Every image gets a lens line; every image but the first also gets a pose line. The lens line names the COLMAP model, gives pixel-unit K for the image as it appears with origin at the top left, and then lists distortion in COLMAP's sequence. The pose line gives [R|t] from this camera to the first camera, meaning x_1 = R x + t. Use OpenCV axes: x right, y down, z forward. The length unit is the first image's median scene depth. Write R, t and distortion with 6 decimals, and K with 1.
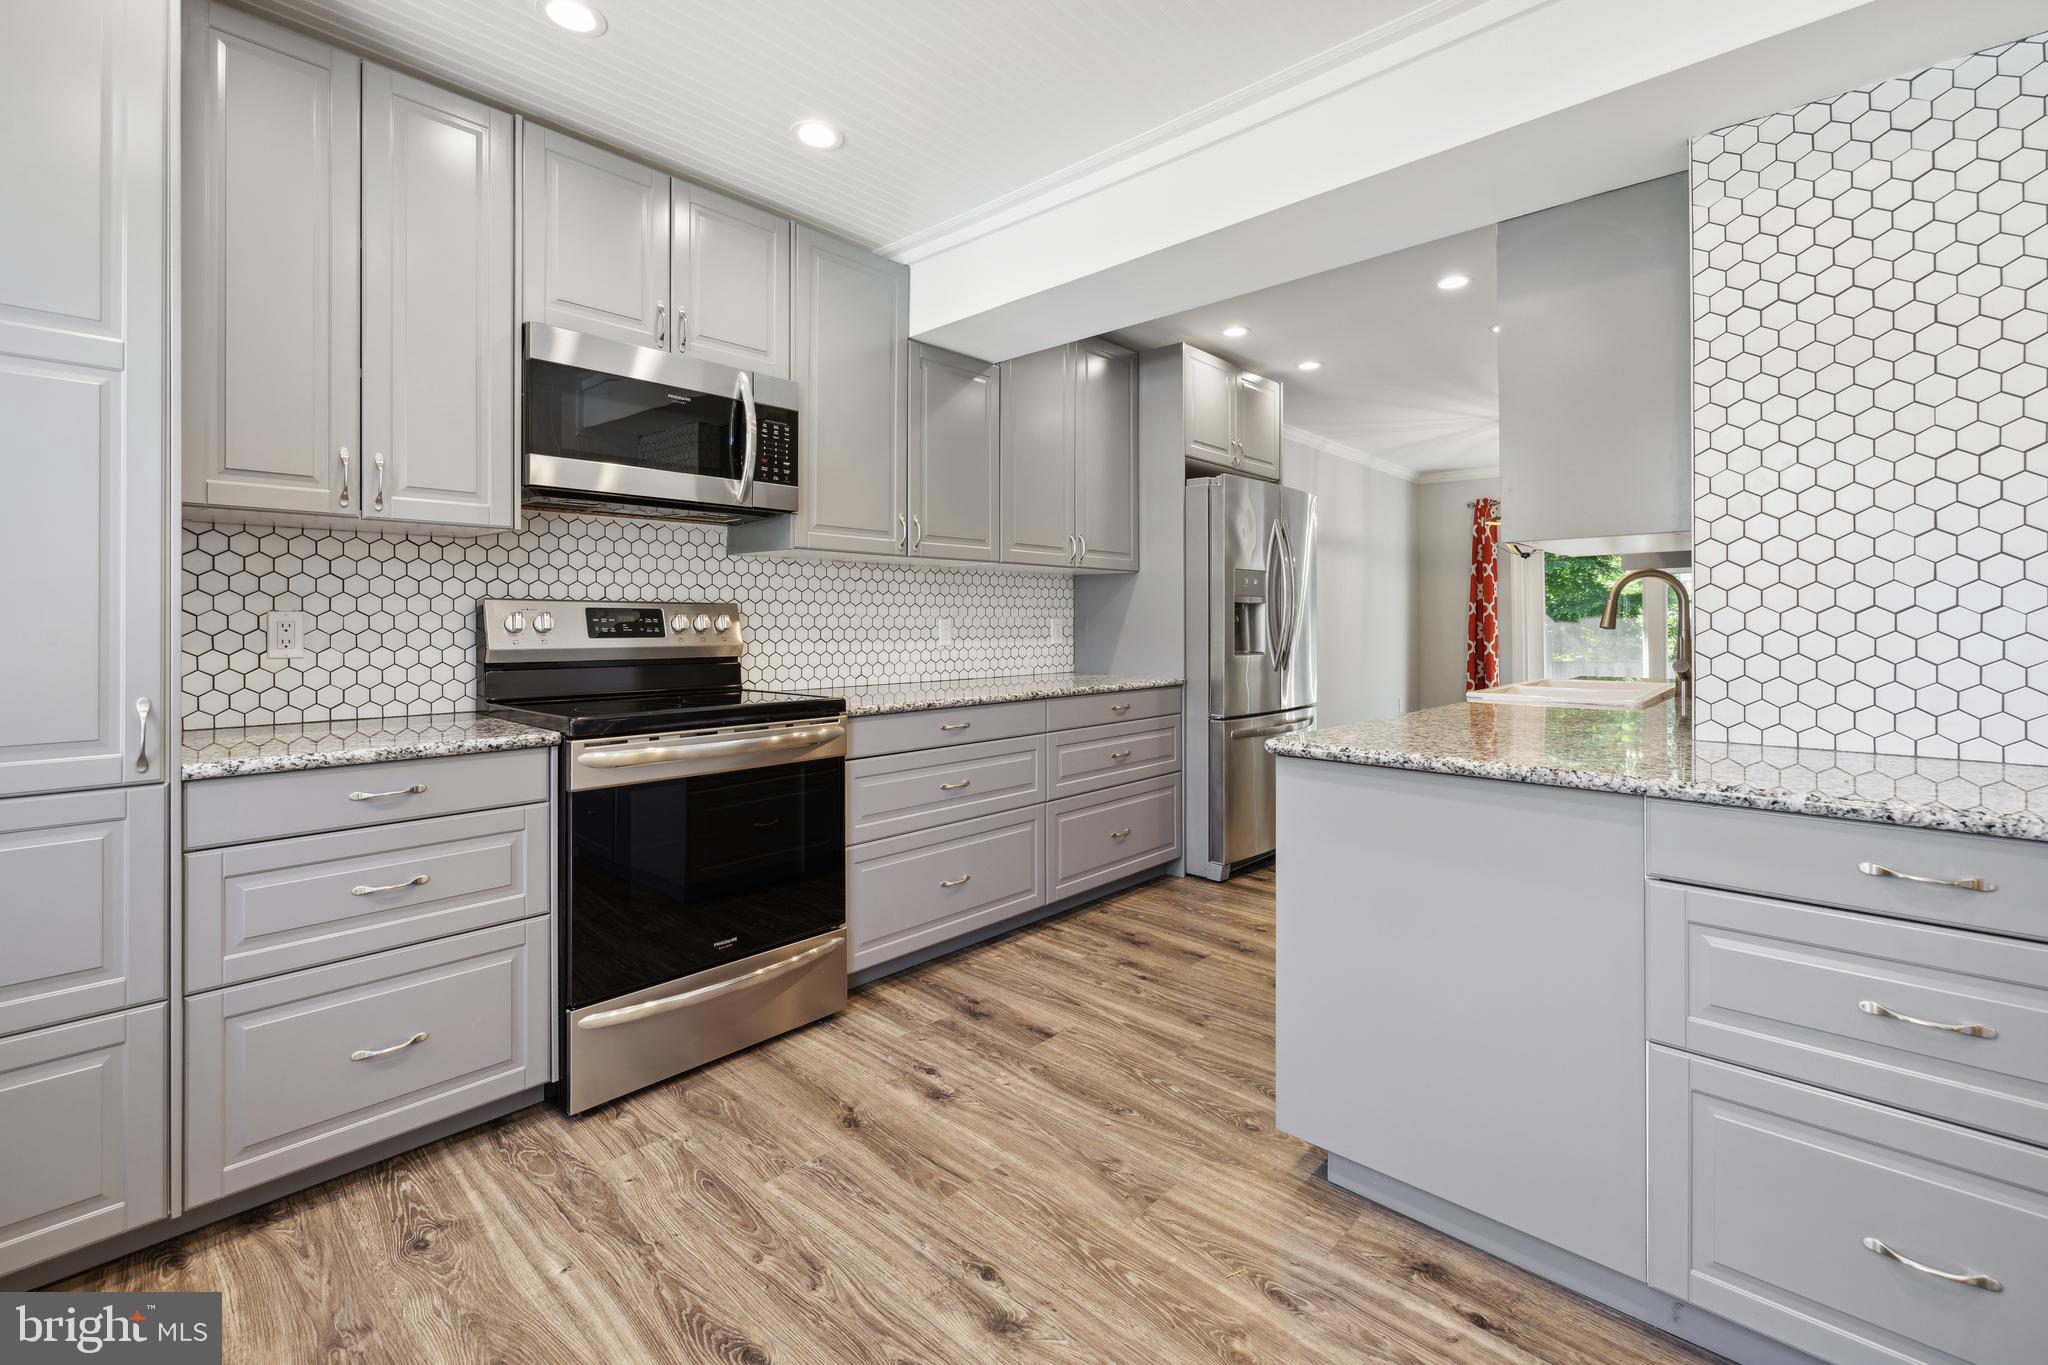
lens RADIAL K [[878.1, 0, 1020.6], [0, 878.1, 626.7], [0, 0, 1]] dist [-0.000562, 0.000002]
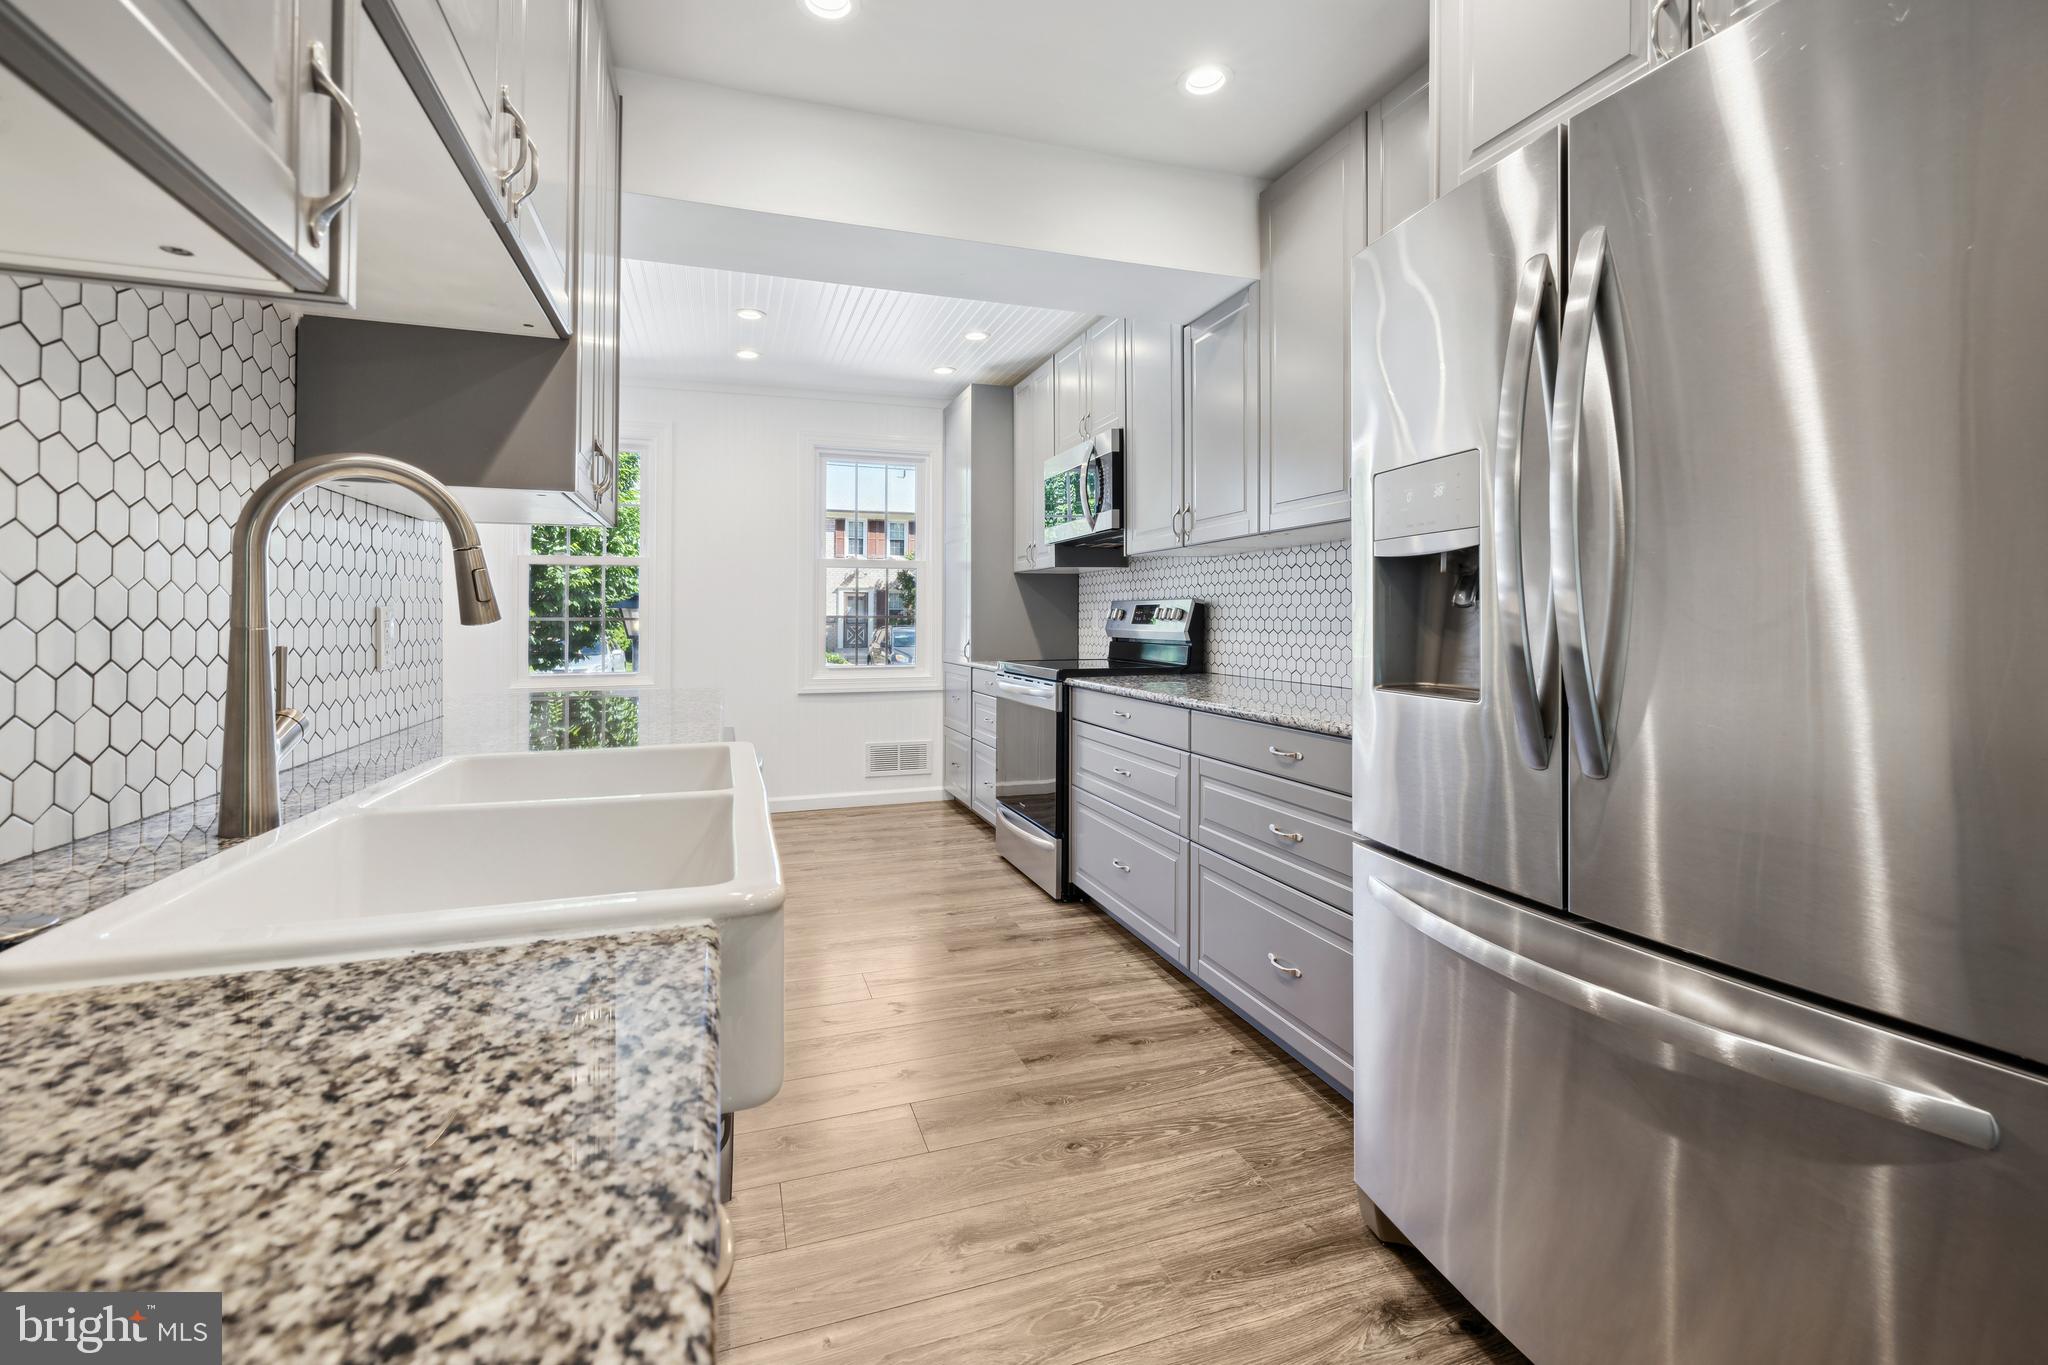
lens RADIAL K [[878.1, 0, 1006.3], [0, 878.1, 610.0], [0, 0, 1]] dist [-0.000562, 0.000002]
pose [[-0.481923, 0.000639, -0.876213, 0.807708], [0.006166, 0.999977, -0.002662, -0.007489], [0.876192, -0.006686, -0.481916, 1.246965]]
